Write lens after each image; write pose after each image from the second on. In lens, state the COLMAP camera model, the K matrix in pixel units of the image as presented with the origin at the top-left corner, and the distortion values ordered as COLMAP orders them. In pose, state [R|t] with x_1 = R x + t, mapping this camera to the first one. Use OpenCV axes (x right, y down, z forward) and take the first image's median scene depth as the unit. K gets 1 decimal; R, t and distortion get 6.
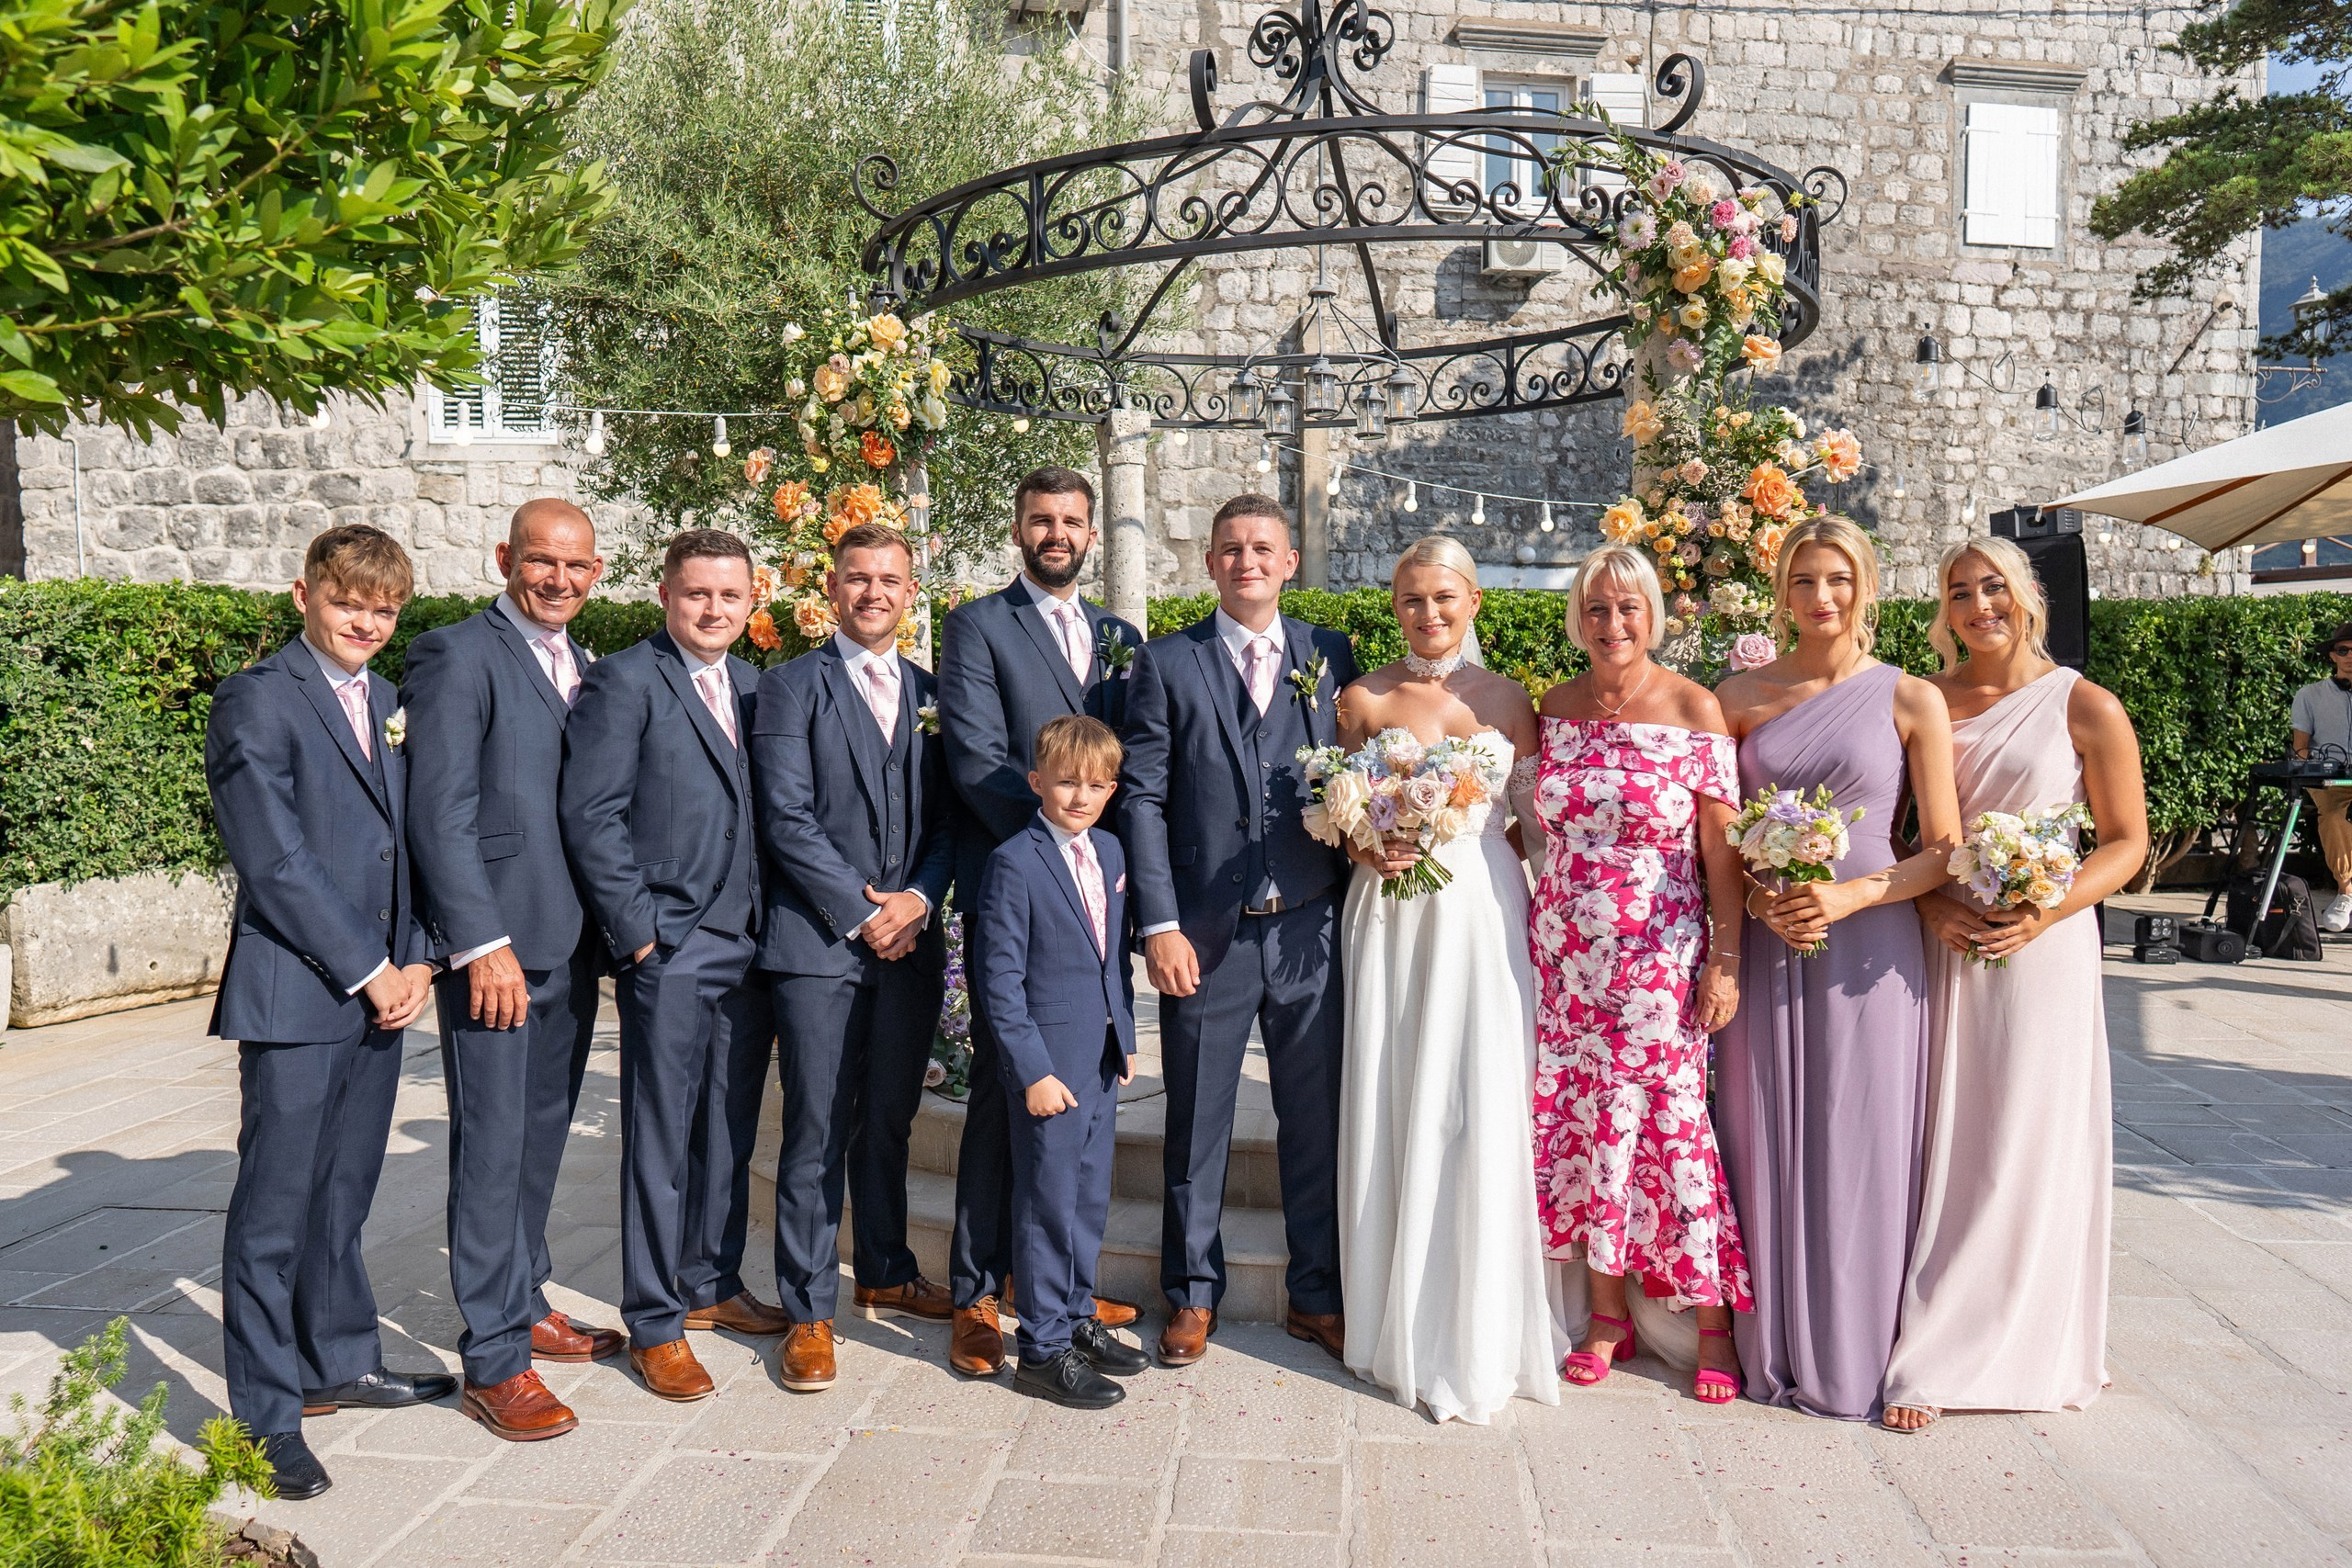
lens RADIAL K [[1659.0, 0, 1145.5], [0, 1659.0, 740.2], [0, 0, 1]] dist [-0.000642, 0.001826]
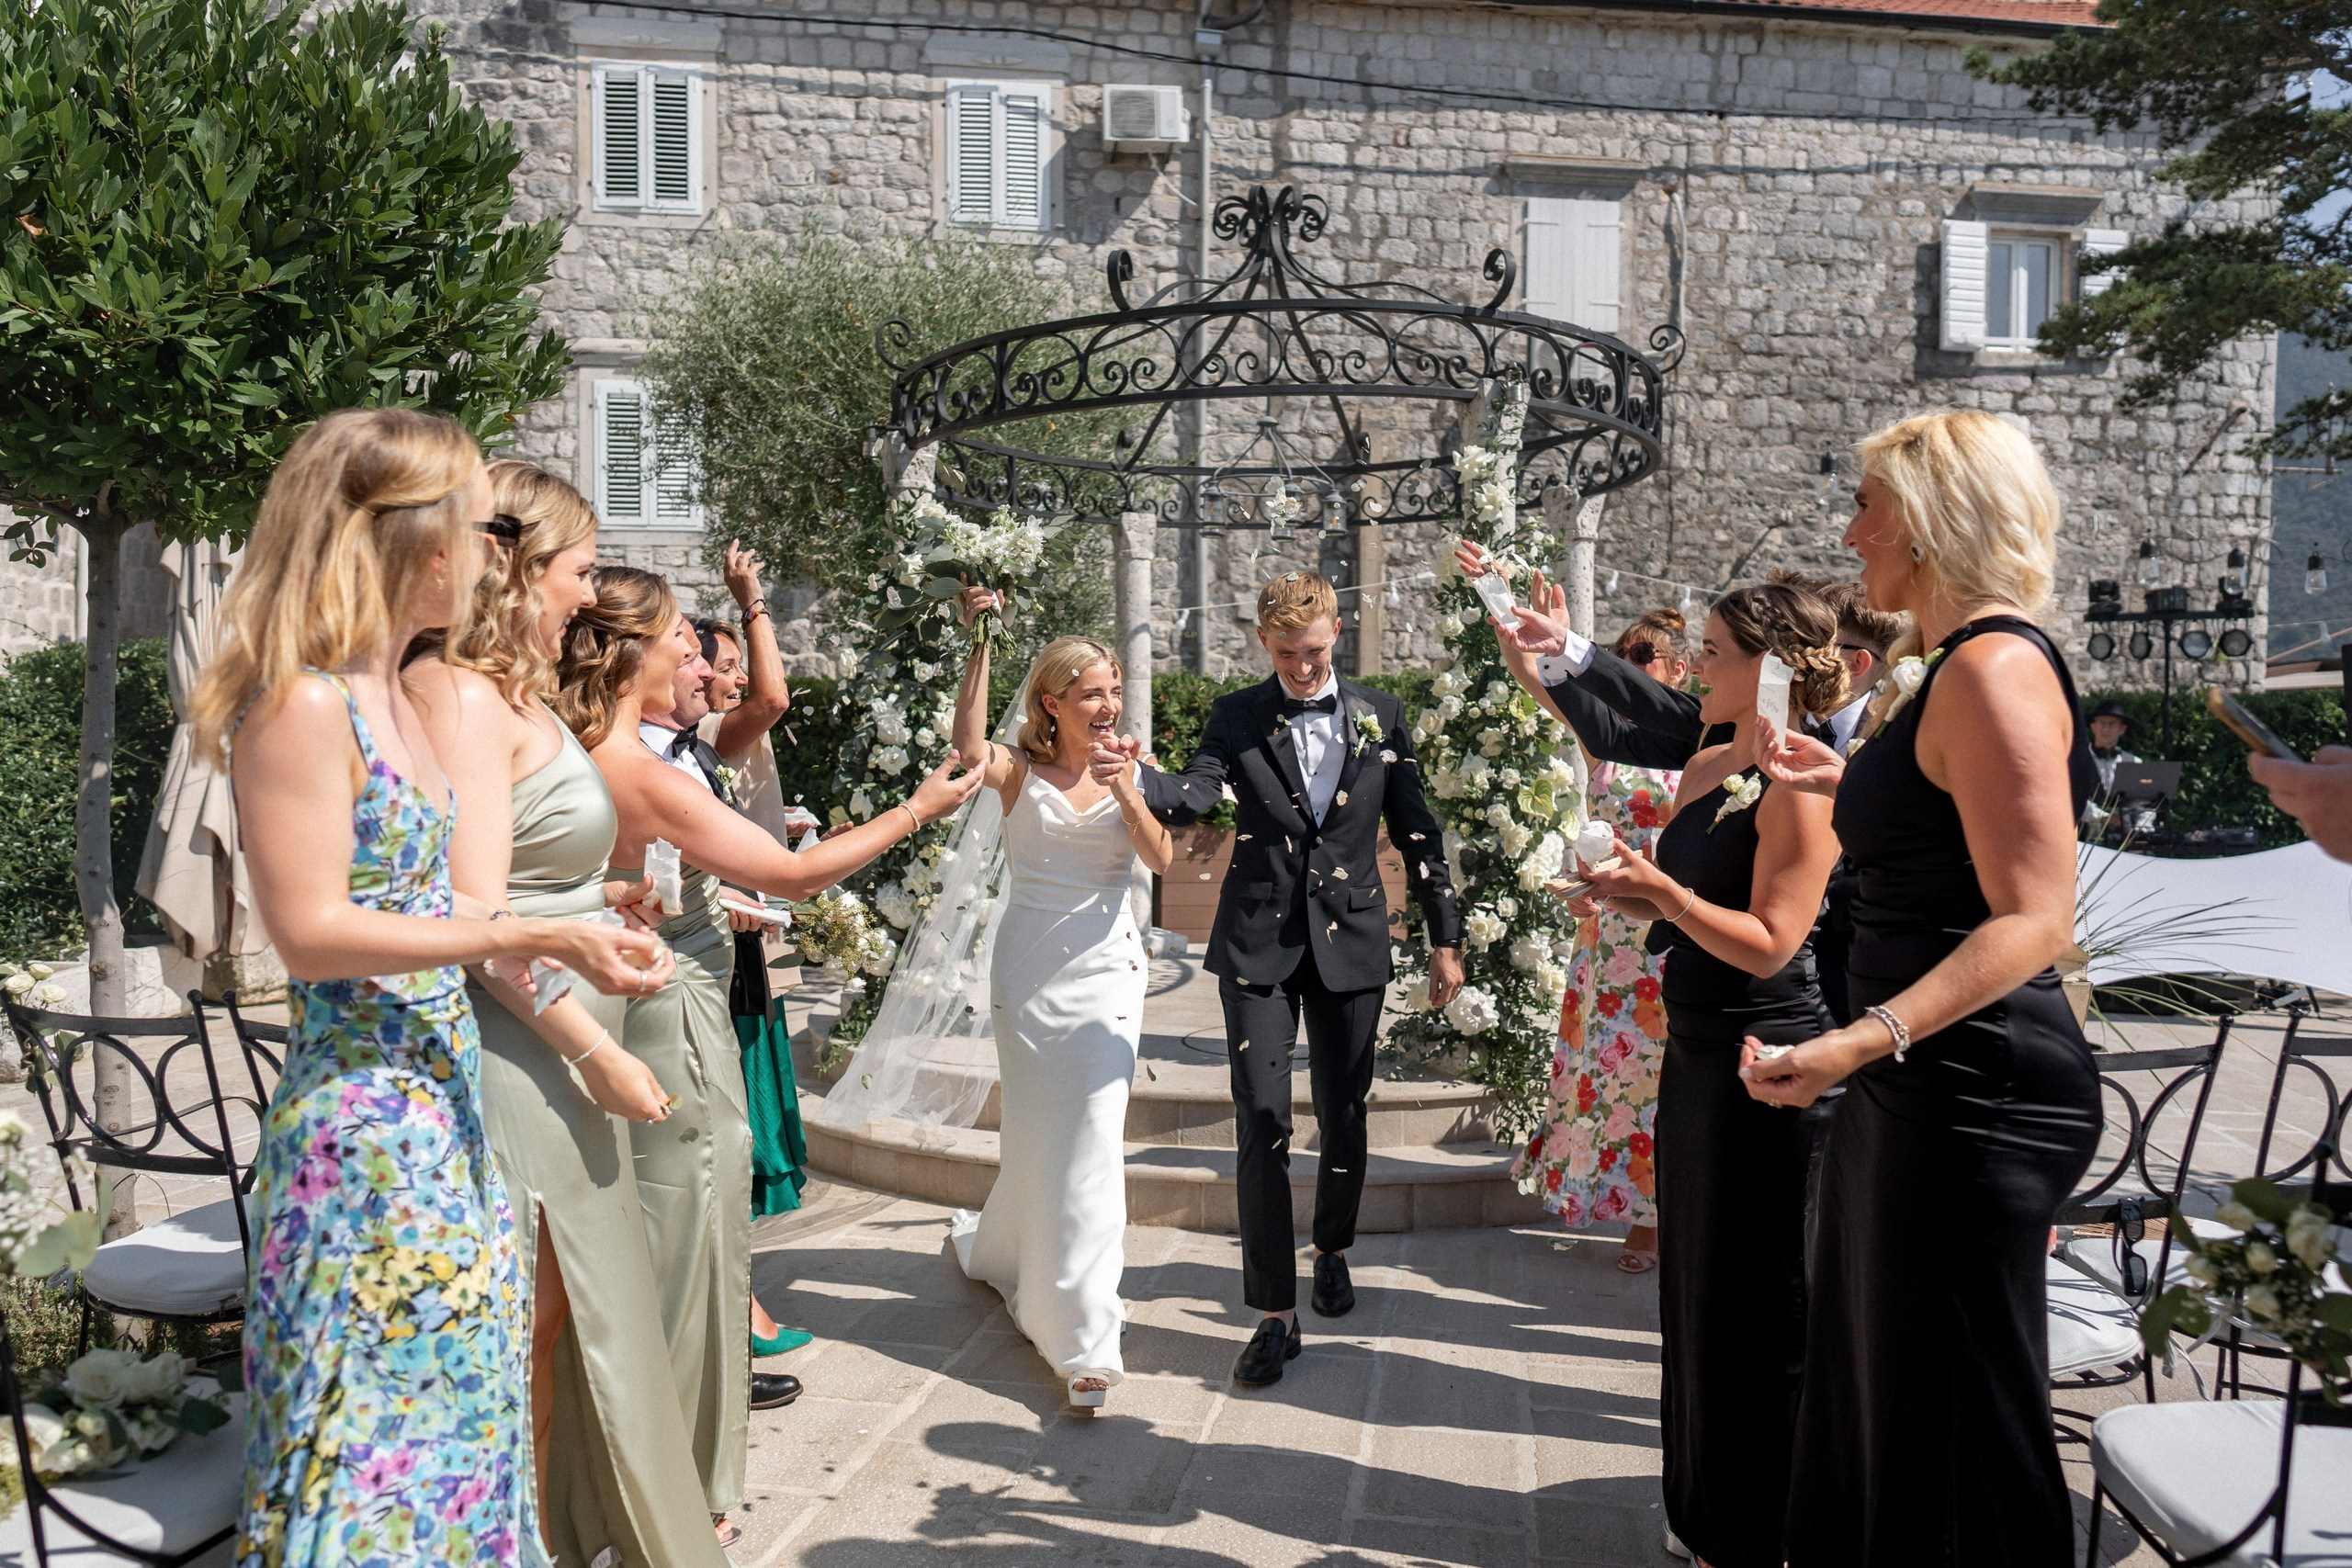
lens RADIAL K [[1578.5, 0, 1173.8], [0, 1578.5, 770.6], [0, 0, 1]] dist [0.000721, -0.003480]
pose [[0.997192, 0.017896, -0.072718, 0.094951], [-0.019449, 0.999596, -0.020705, 0.008068], [0.072318, 0.022061, 0.997138, -0.118367]]
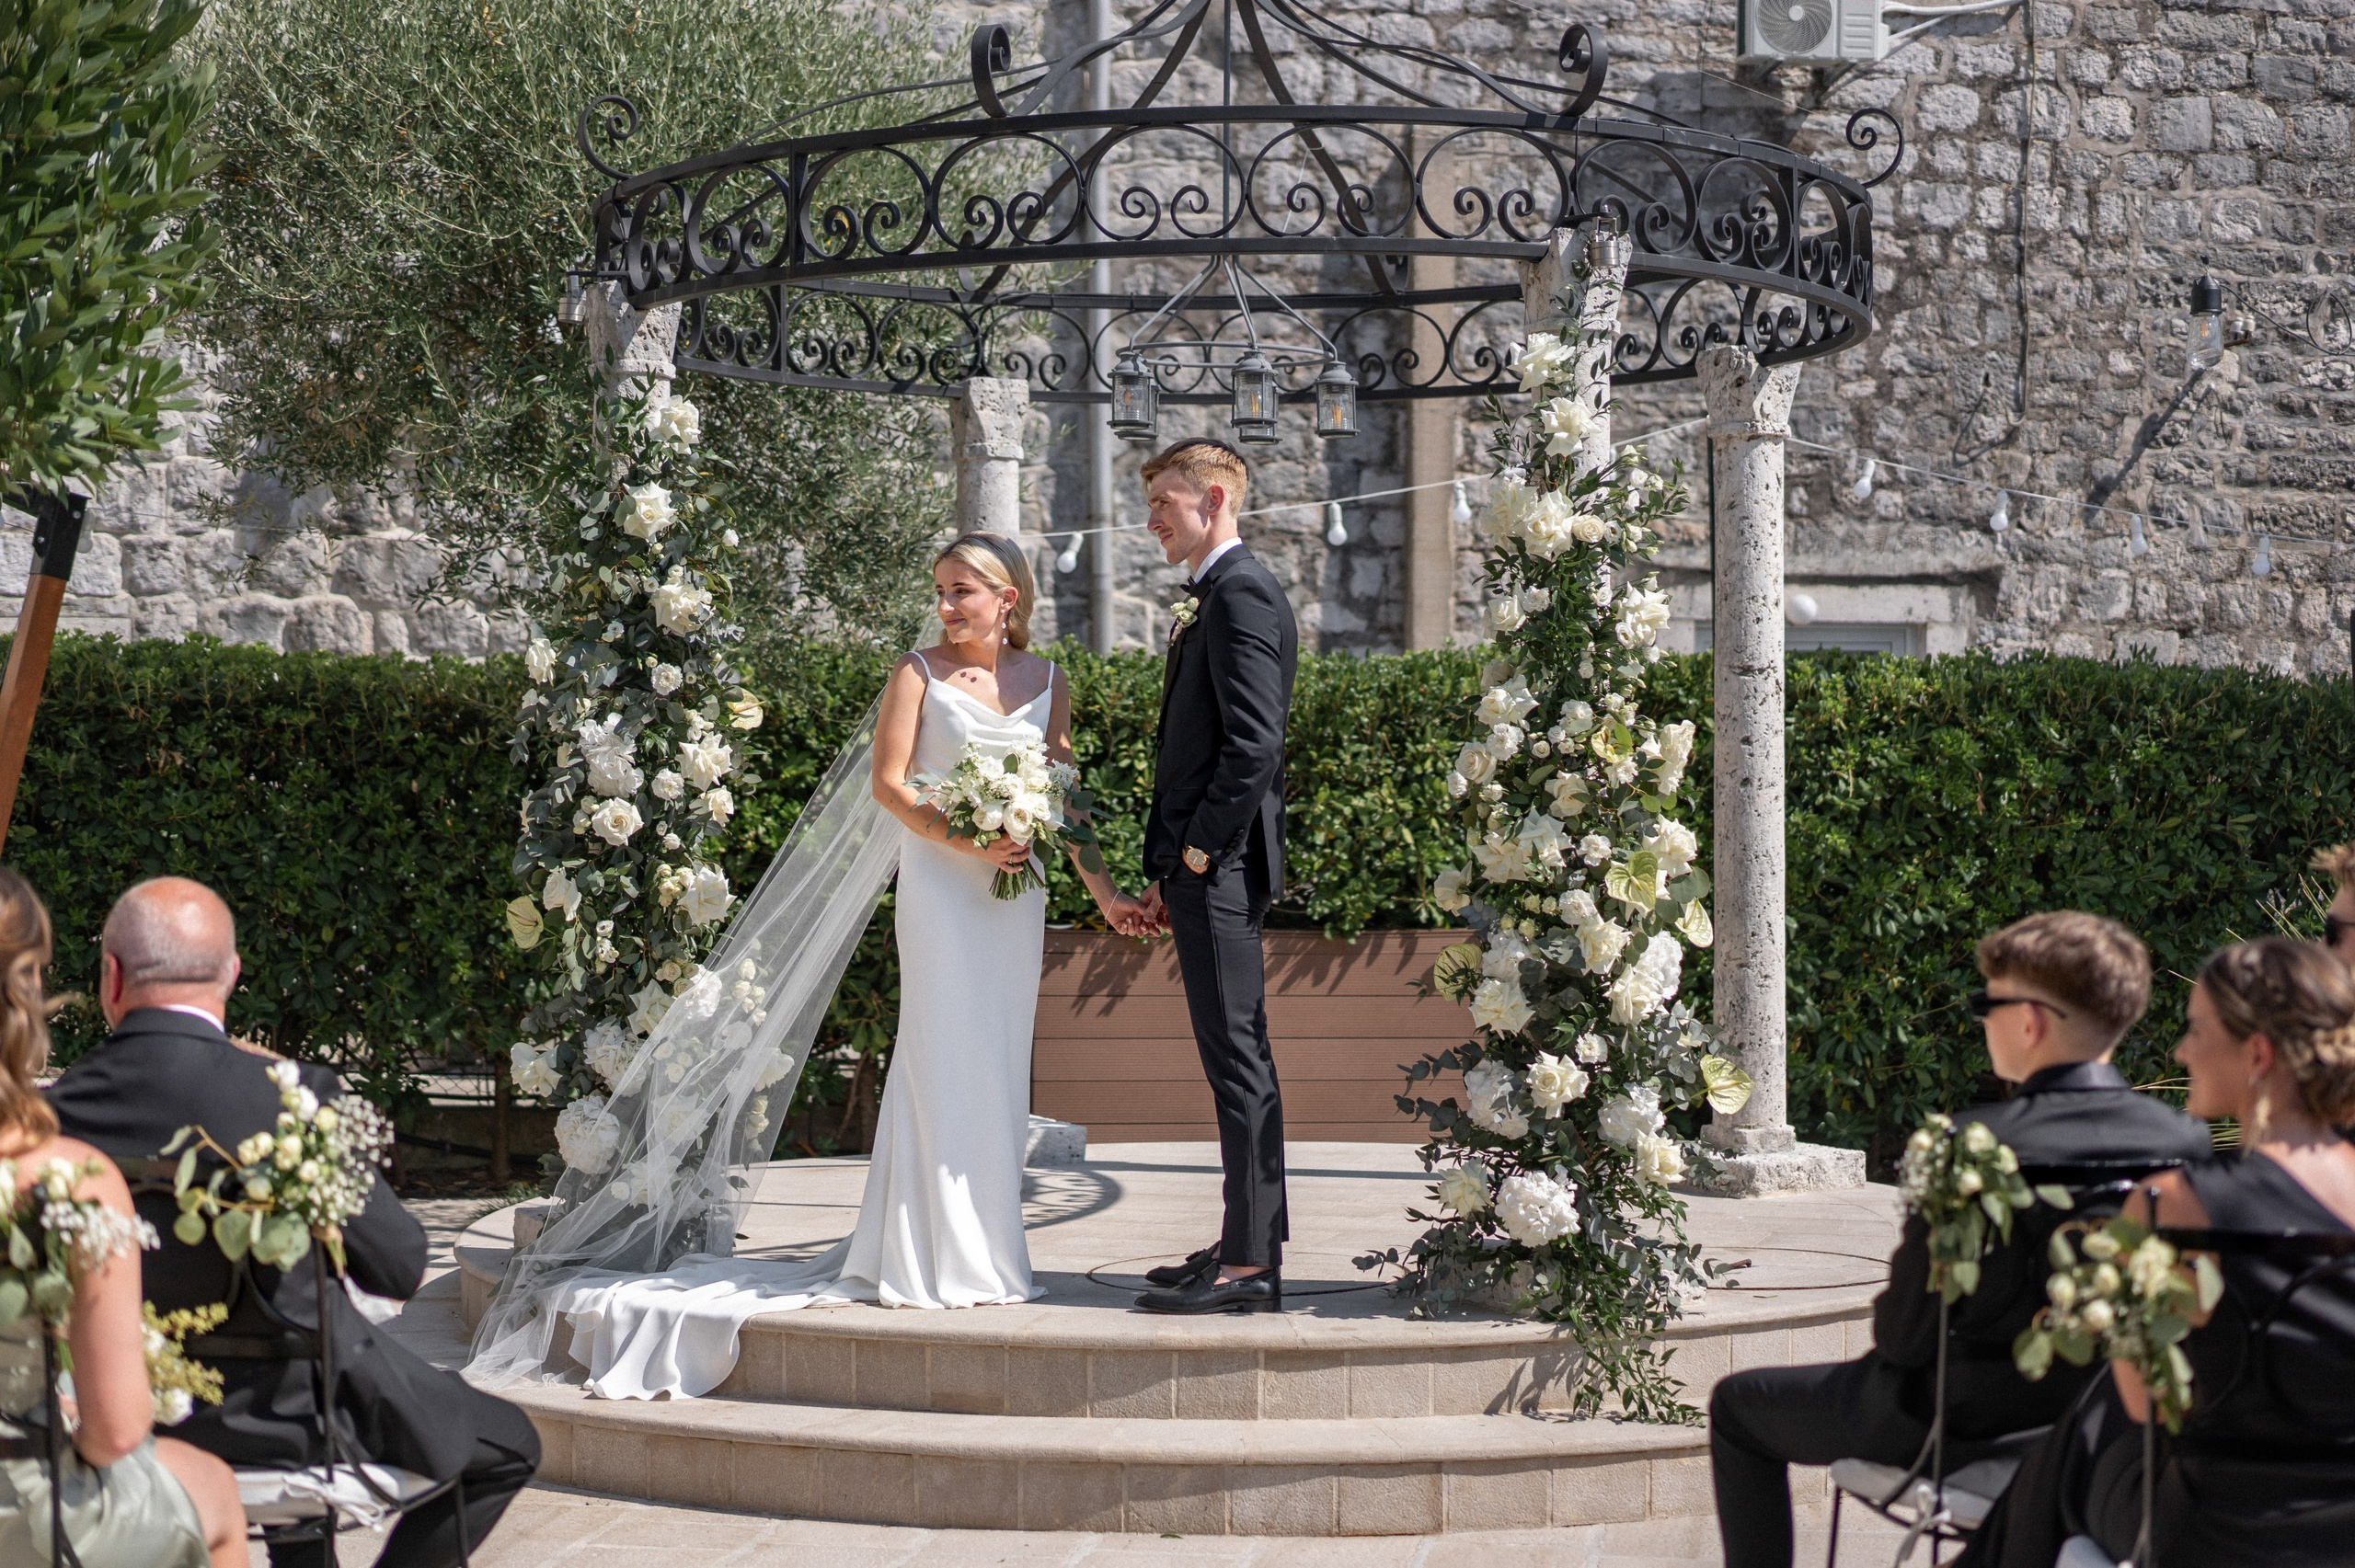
lens RADIAL K [[3621.3, 0, 1177.5], [0, 3621.3, 784.0], [0, 0, 1]] dist [0.004971, -0.091226]
pose [[0.999423, 0.016126, -0.029898, 0.102723], [-0.017051, 0.999376, -0.030927, 0.009158], [0.029381, 0.031419, 0.999074, -0.431577]]
